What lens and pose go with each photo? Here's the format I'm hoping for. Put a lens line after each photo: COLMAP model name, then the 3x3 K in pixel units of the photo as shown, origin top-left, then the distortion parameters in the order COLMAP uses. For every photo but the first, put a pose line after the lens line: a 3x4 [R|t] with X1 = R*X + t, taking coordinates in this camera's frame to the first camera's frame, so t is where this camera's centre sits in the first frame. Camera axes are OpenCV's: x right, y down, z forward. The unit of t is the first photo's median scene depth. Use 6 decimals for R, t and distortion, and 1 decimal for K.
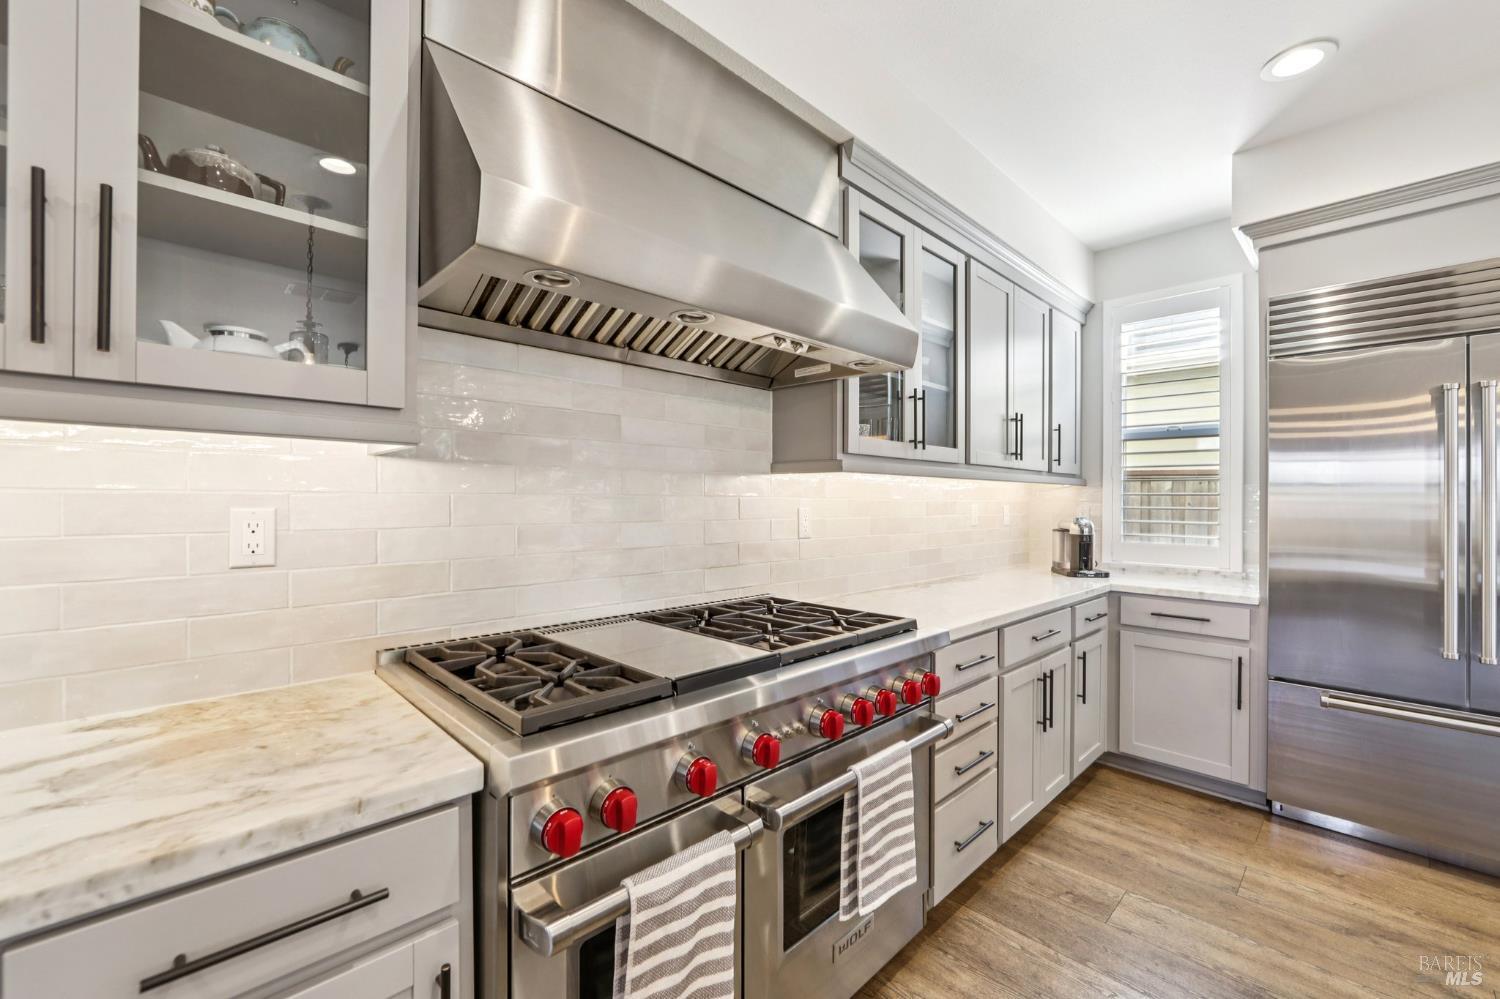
lens RADIAL K [[599.9, 0, 761.9], [0, 599.9, 499.7], [0, 0, 1]] dist [-0.007742, -0.000238]
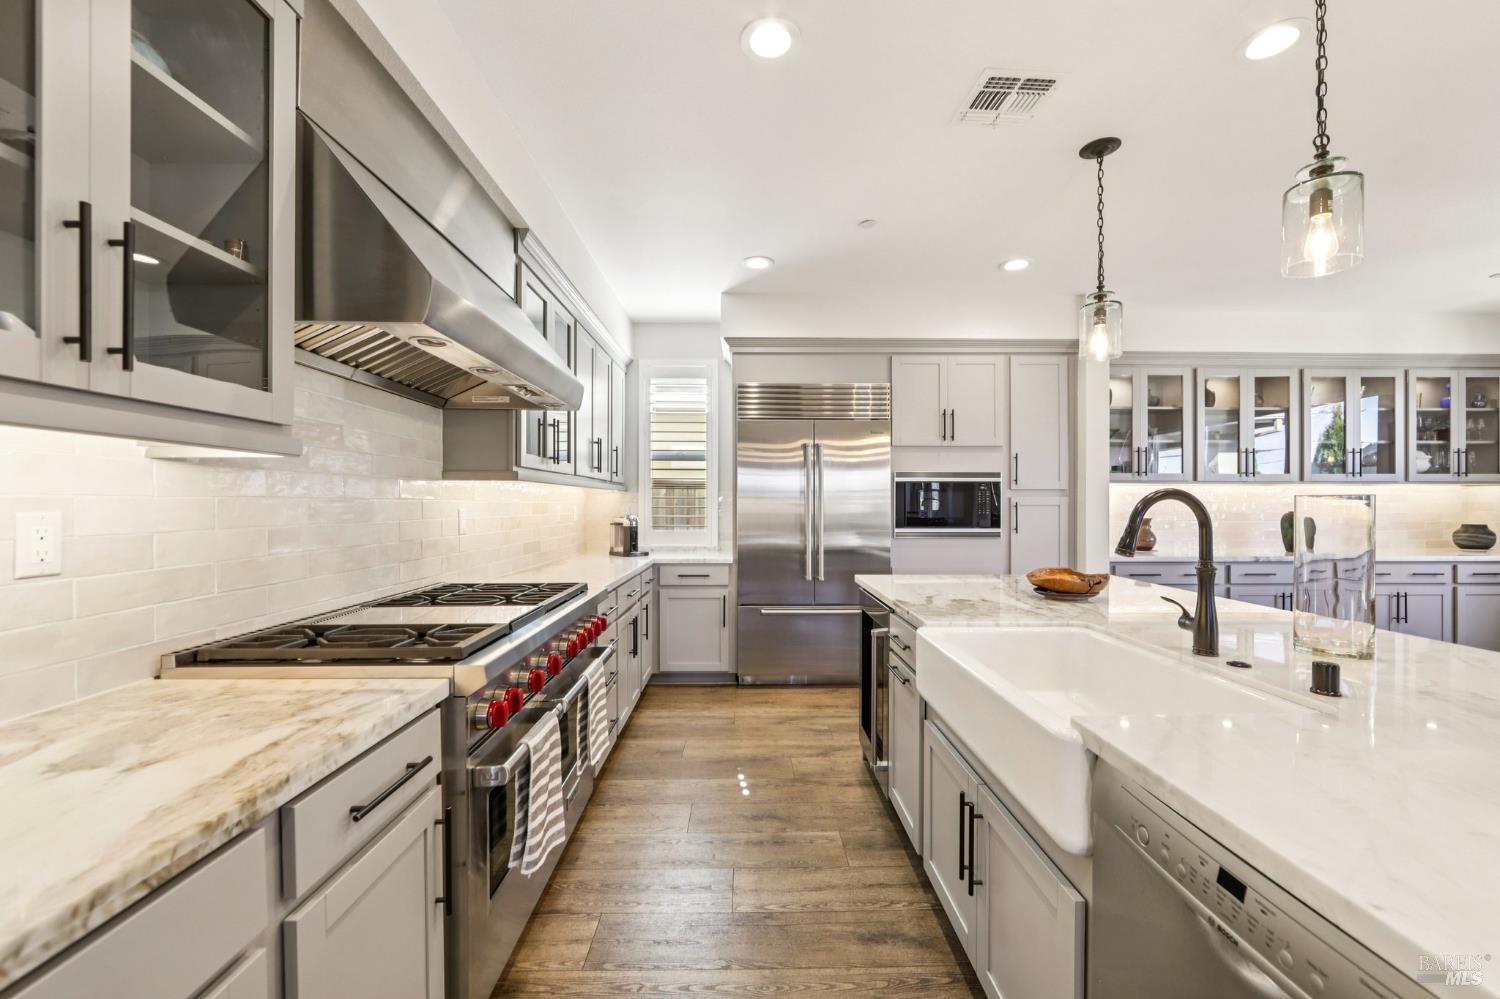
lens RADIAL K [[599.9, 0, 745.1], [0, 599.9, 502.2], [0, 0, 1]] dist [-0.007742, -0.000238]
pose [[0.692502, -0.002107, 0.721413, -0.403495], [0.001045, 0.999998, 0.001917, -0.001421], [-0.721416, -0.000573, 0.692502, -0.224006]]
